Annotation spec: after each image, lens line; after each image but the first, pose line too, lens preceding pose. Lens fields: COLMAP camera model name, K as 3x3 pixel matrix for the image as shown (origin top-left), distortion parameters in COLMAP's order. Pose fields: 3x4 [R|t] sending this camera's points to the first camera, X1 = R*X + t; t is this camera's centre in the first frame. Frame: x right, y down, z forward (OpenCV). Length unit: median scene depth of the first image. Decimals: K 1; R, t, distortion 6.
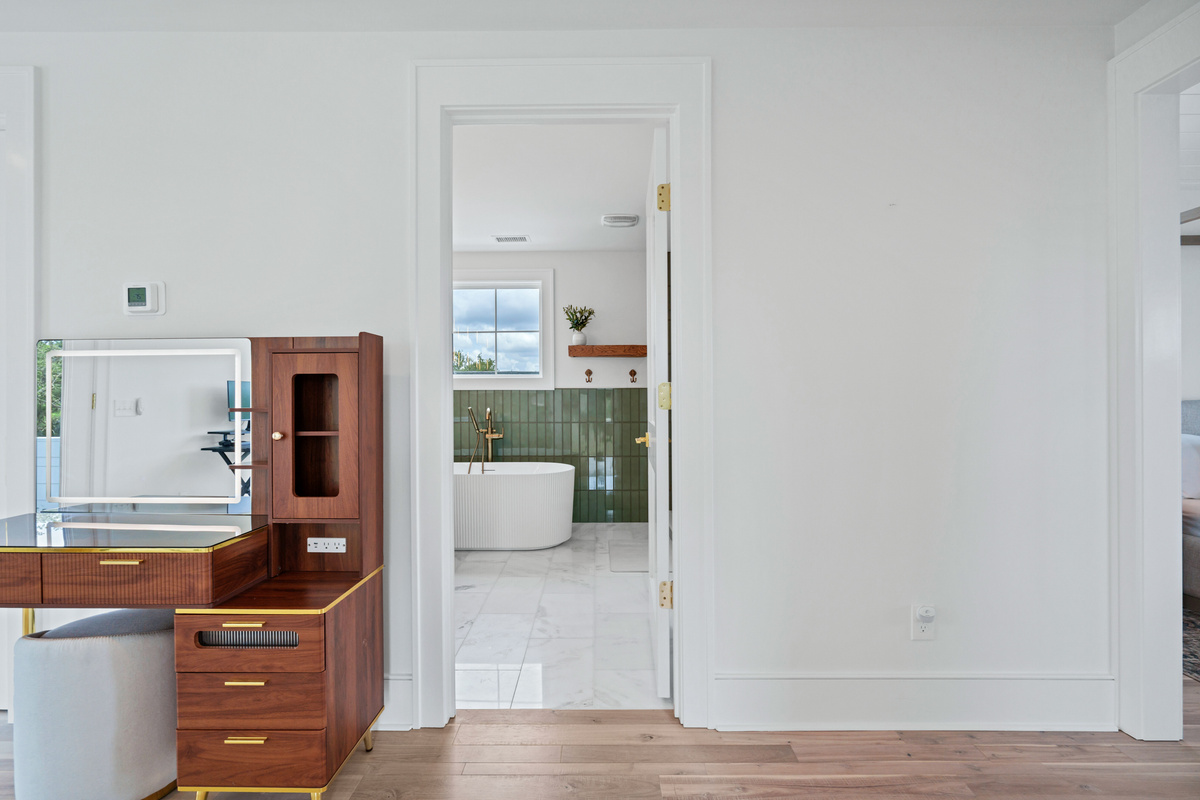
lens RADIAL K [[568.9, 0, 599.3], [0, 568.9, 395.5], [0, 0, 1]] dist [0.002589, 0.000173]
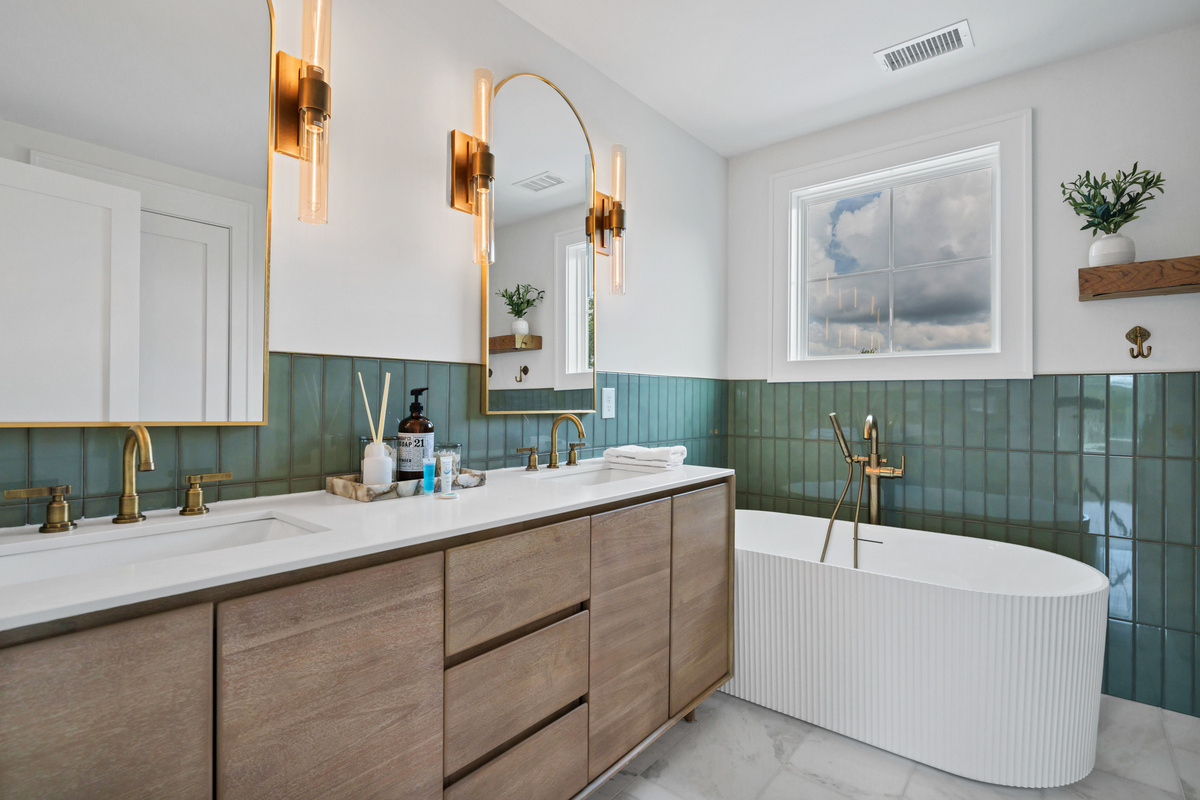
lens RADIAL K [[568.9, 0, 597.3], [0, 568.9, 400.1], [0, 0, 1]] dist [0.002589, 0.000173]
pose [[0.770685, 0.002652, -0.637211, -0.059153], [-0.008574, 0.999944, -0.006208, 0.013796], [0.637158, 0.010248, 0.770665, 0.448282]]
